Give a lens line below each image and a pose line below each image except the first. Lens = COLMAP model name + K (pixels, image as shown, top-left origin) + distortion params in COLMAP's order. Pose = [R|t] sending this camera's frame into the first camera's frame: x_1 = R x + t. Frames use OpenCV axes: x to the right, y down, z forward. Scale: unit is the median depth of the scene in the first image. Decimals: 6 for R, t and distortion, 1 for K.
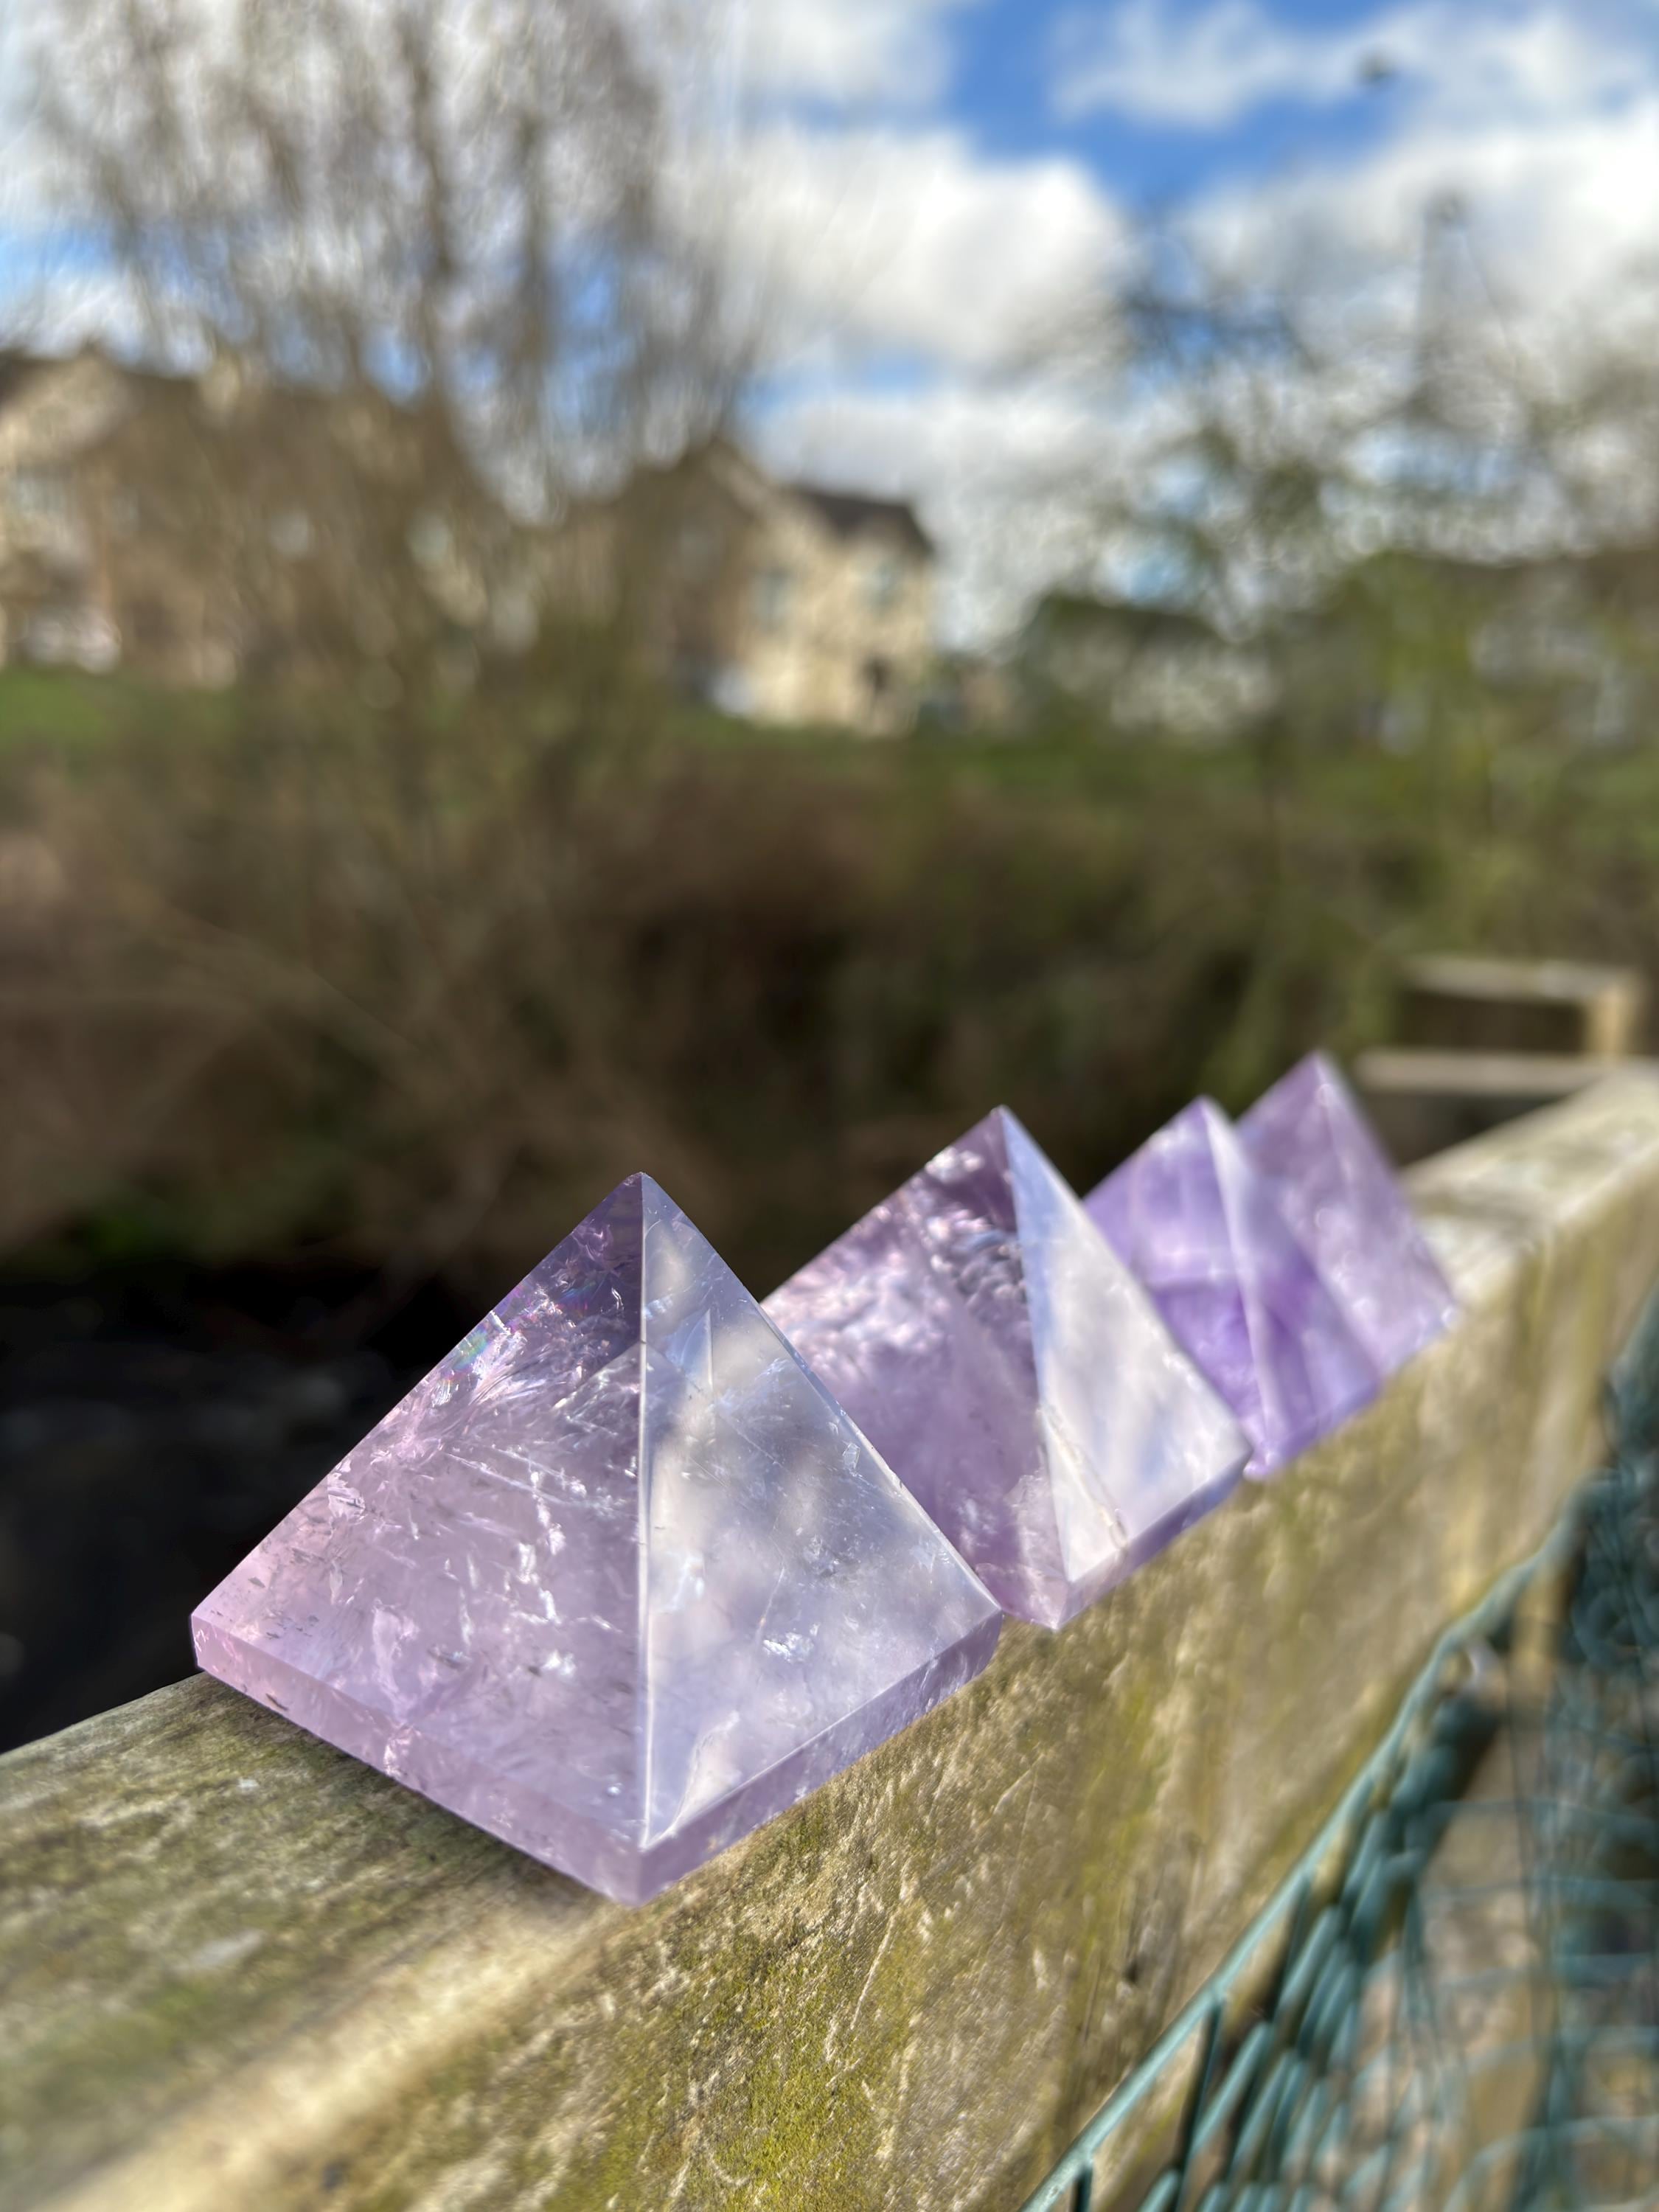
lens RADIAL K [[1783.7, 0, 810.1], [0, 1783.7, 1097.5], [0, 0, 1]] dist [-0.020037, -0.005277]
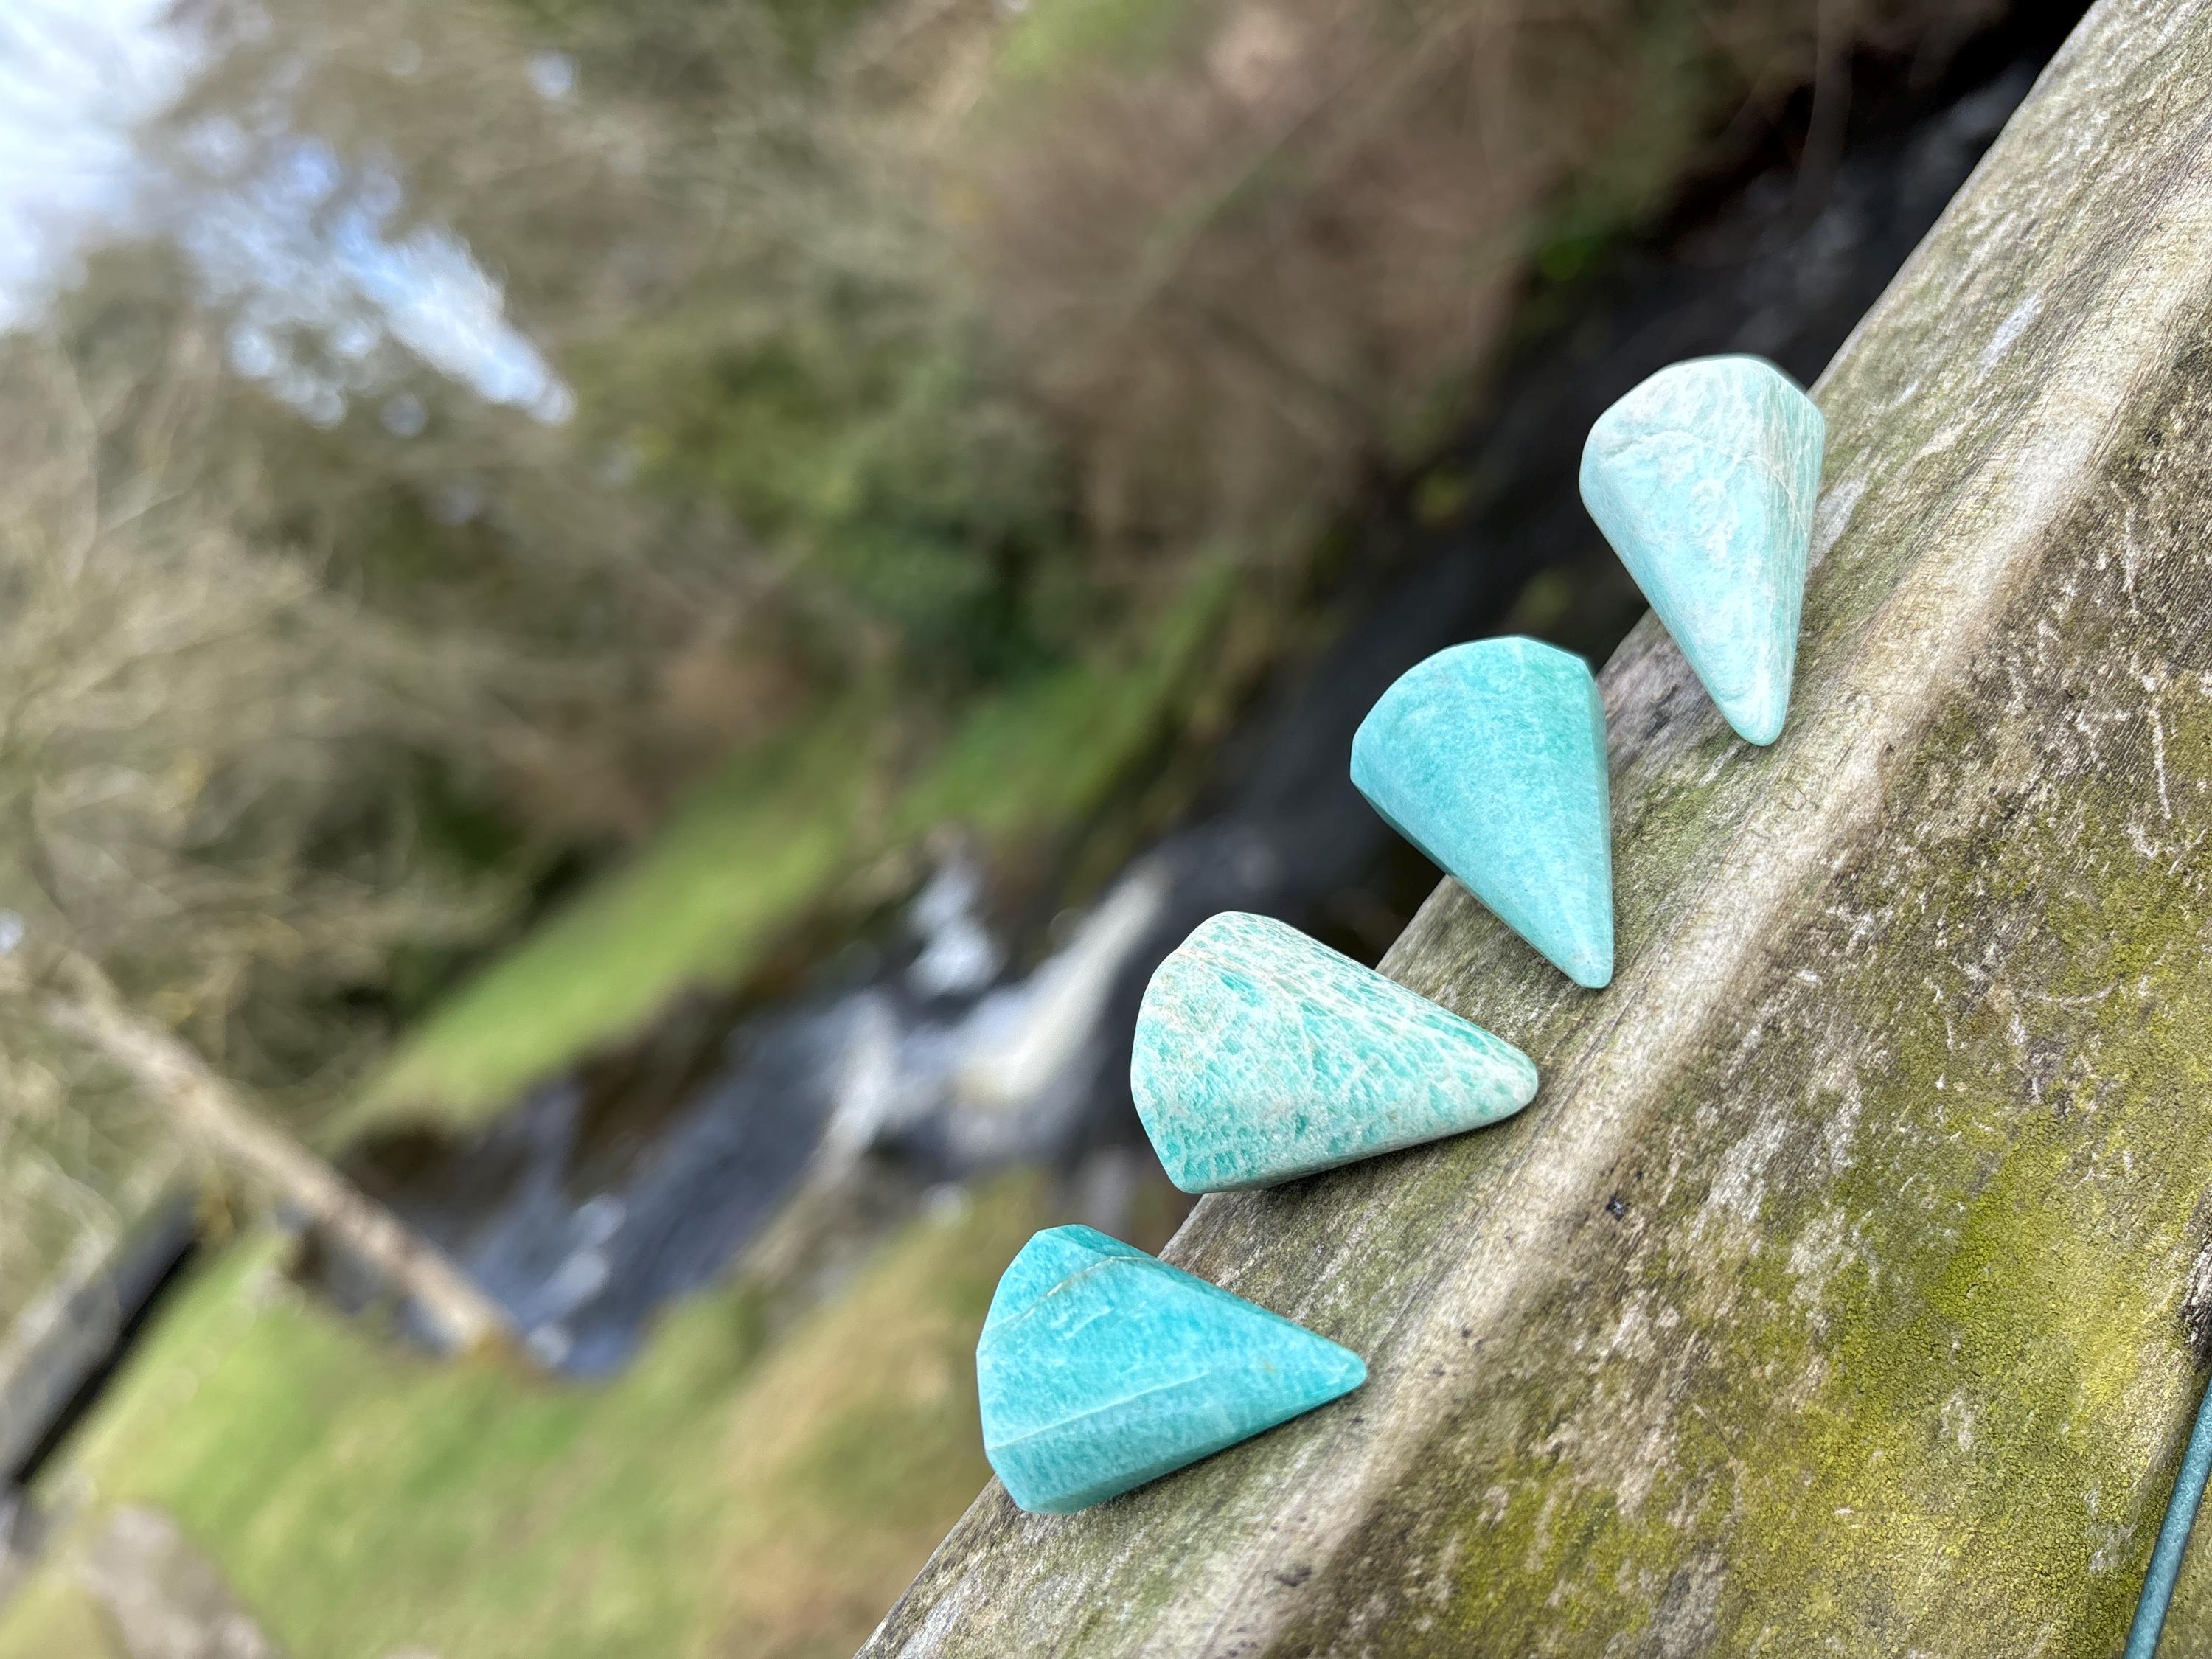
lens RADIAL K [[1783.7, 0, 1096.4], [0, 1783.7, 822.7], [0, 0, 1]] dist [-0.020037, -0.005277]
pose [[0.562733, -0.451964, -0.692142, 0.455412], [0.704996, 0.699603, 0.116348, -0.025266], [0.431639, -0.553430, 0.712322, 0.018332]]
